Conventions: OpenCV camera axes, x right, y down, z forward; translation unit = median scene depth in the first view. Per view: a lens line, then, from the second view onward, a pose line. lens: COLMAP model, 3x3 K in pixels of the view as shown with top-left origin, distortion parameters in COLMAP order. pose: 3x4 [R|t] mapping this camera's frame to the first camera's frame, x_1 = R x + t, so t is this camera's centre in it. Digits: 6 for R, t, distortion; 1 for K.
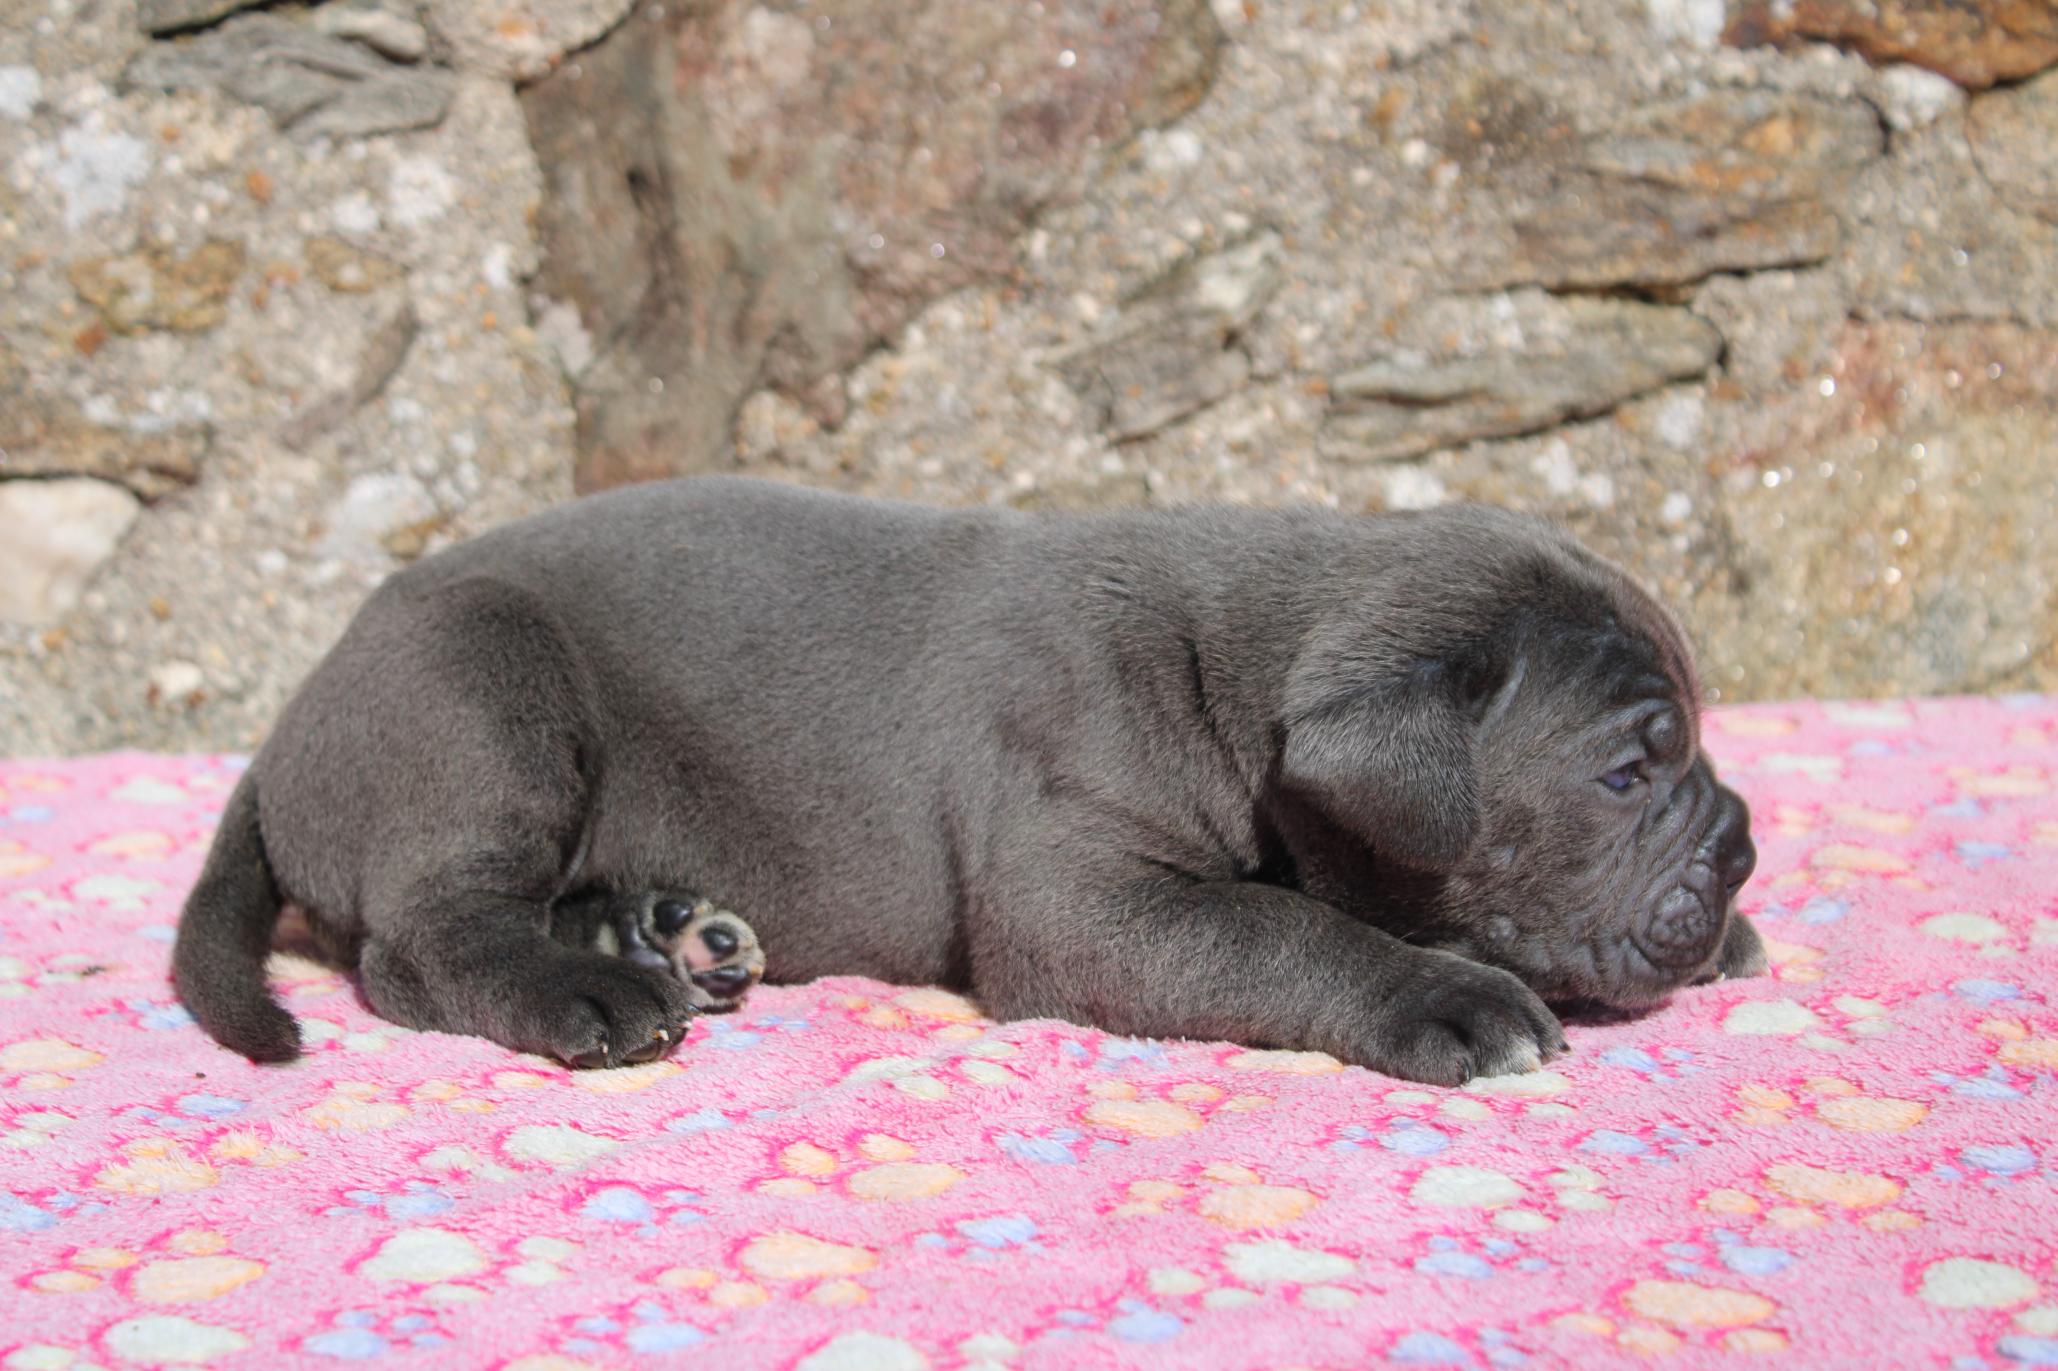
lens RADIAL K [[4106.3, 0, 950.8], [0, 4106.3, 686.1], [0, 0, 1]] dist [0.031158, 0.048727]
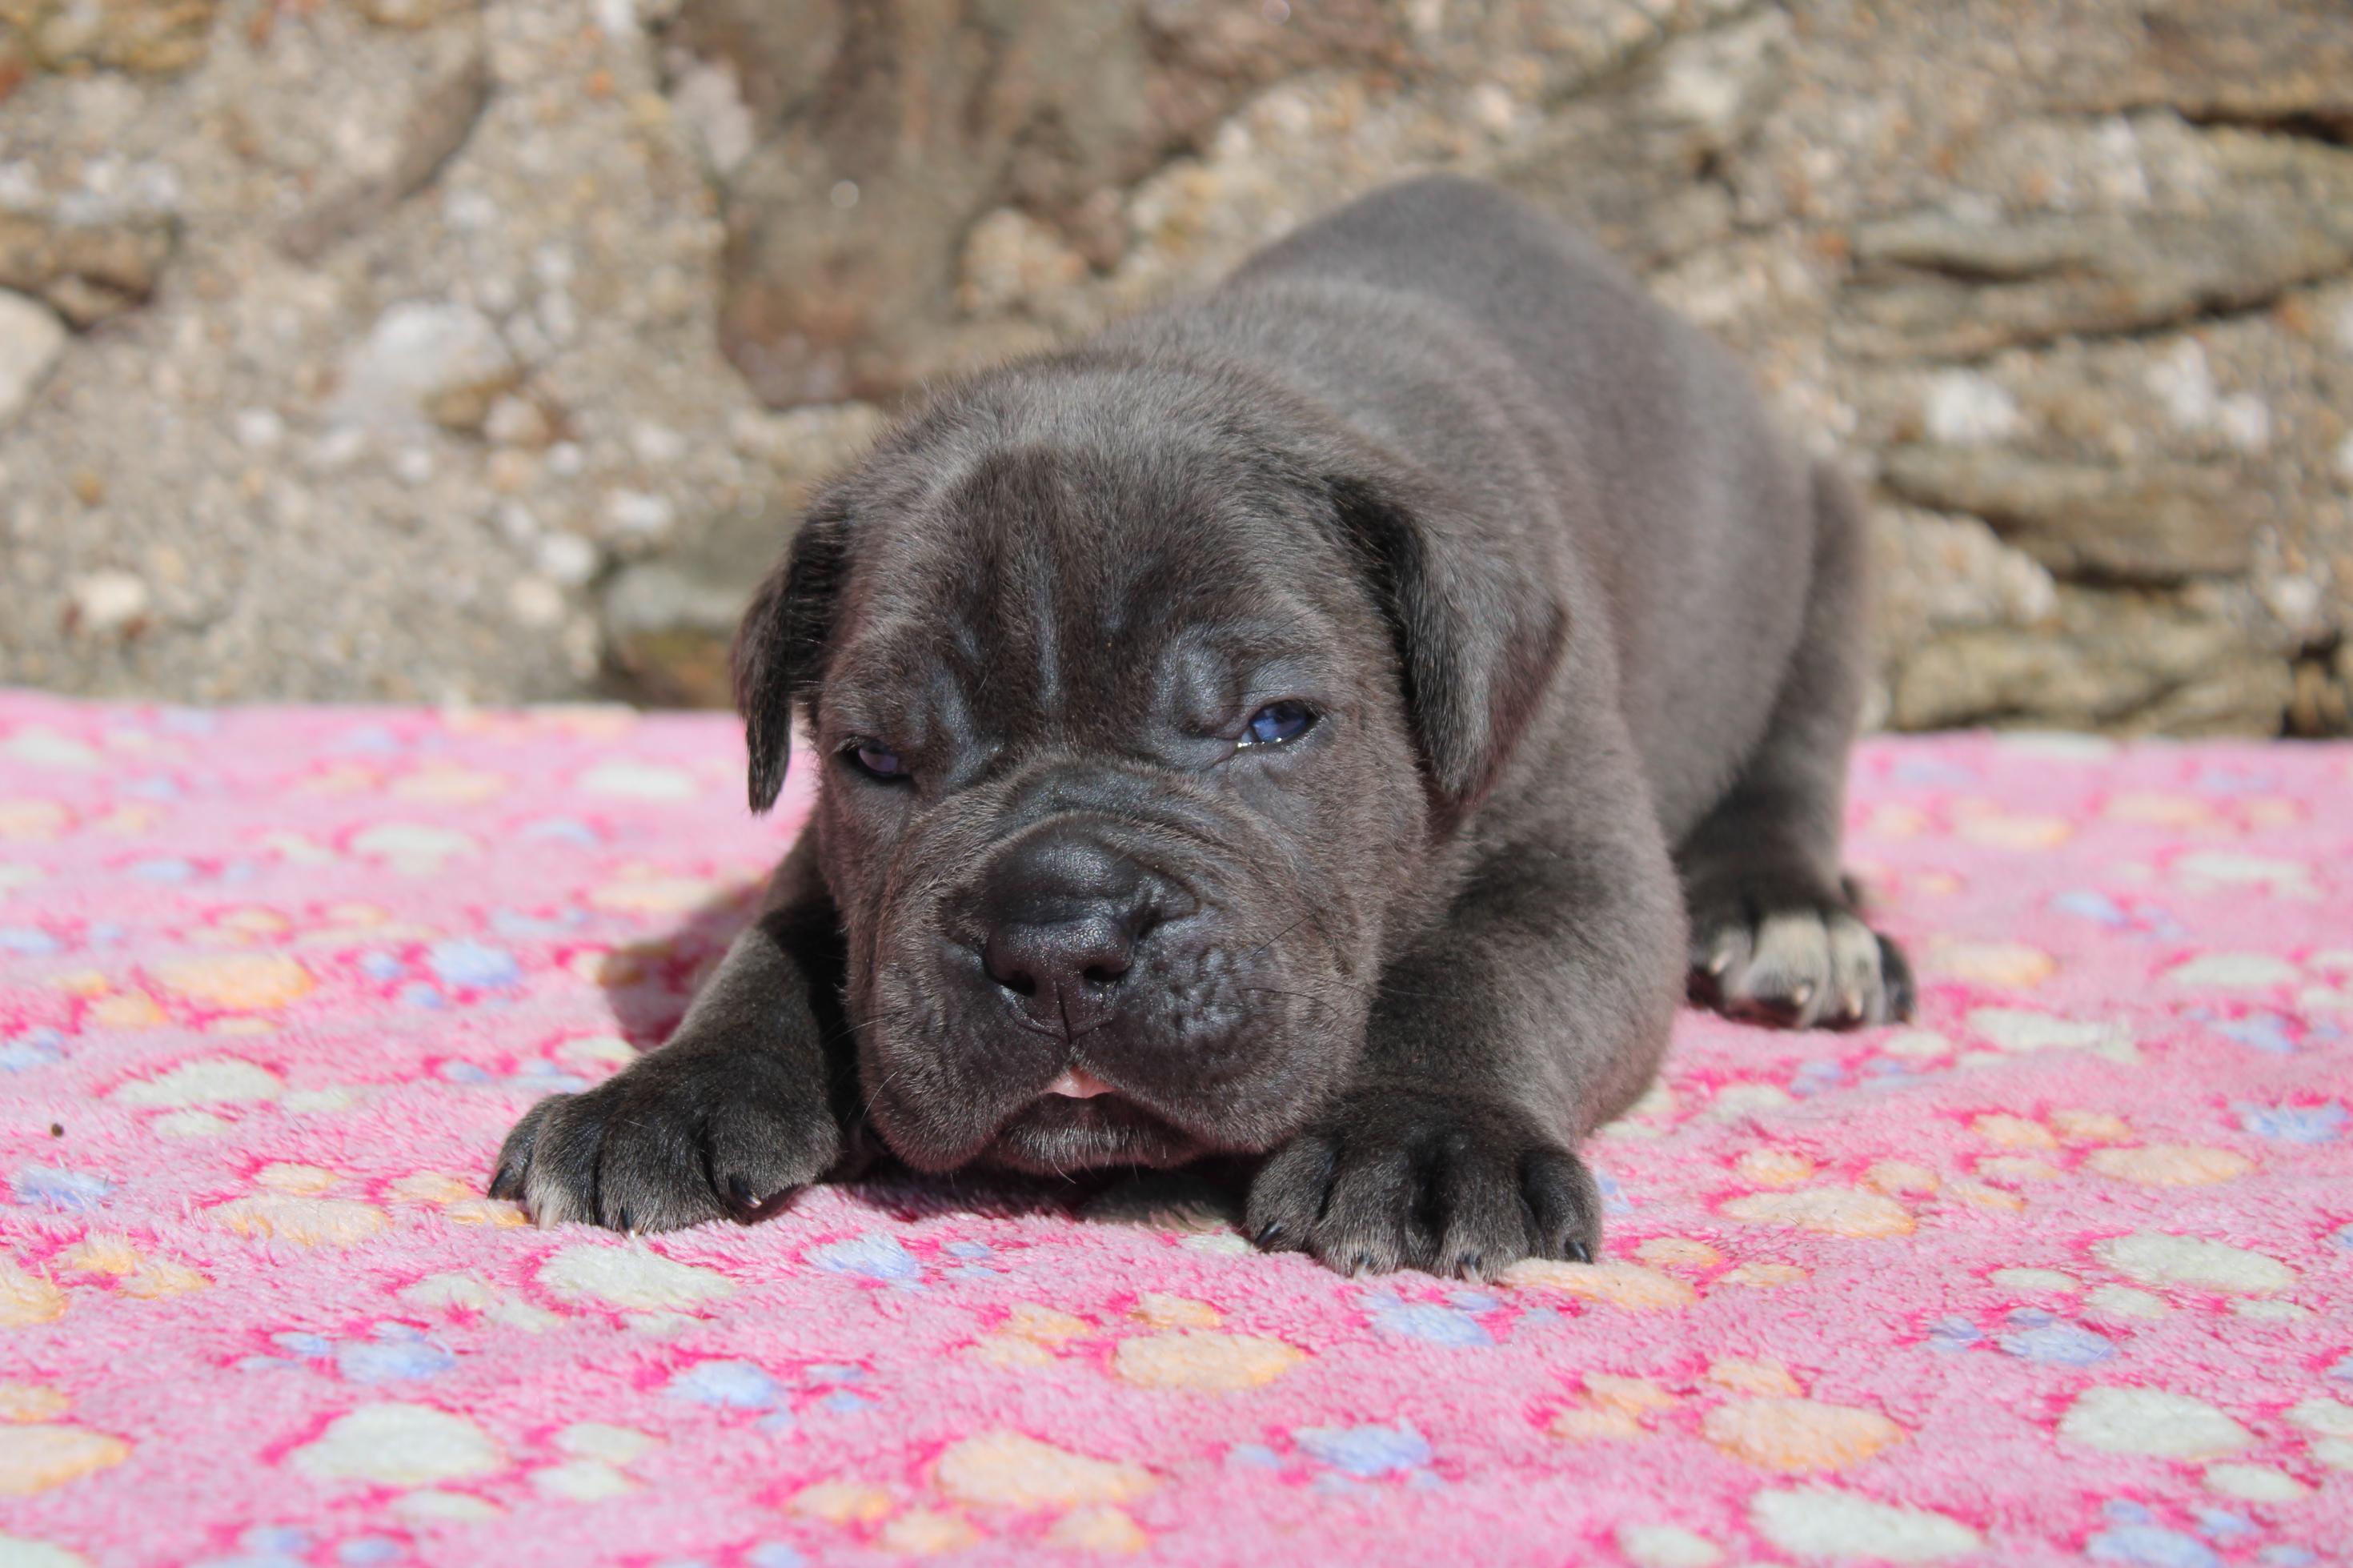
lens RADIAL K [[4841.9, 0, 1074.4], [0, 4841.9, 775.3], [0, 0, 1]] dist [0.033732, 0.244858]
pose [[0.998649, 0.049690, -0.015186, -0.017769], [-0.050050, 0.998450, -0.024335, 0.038914], [0.013953, 0.025062, 0.999589, 0.214418]]
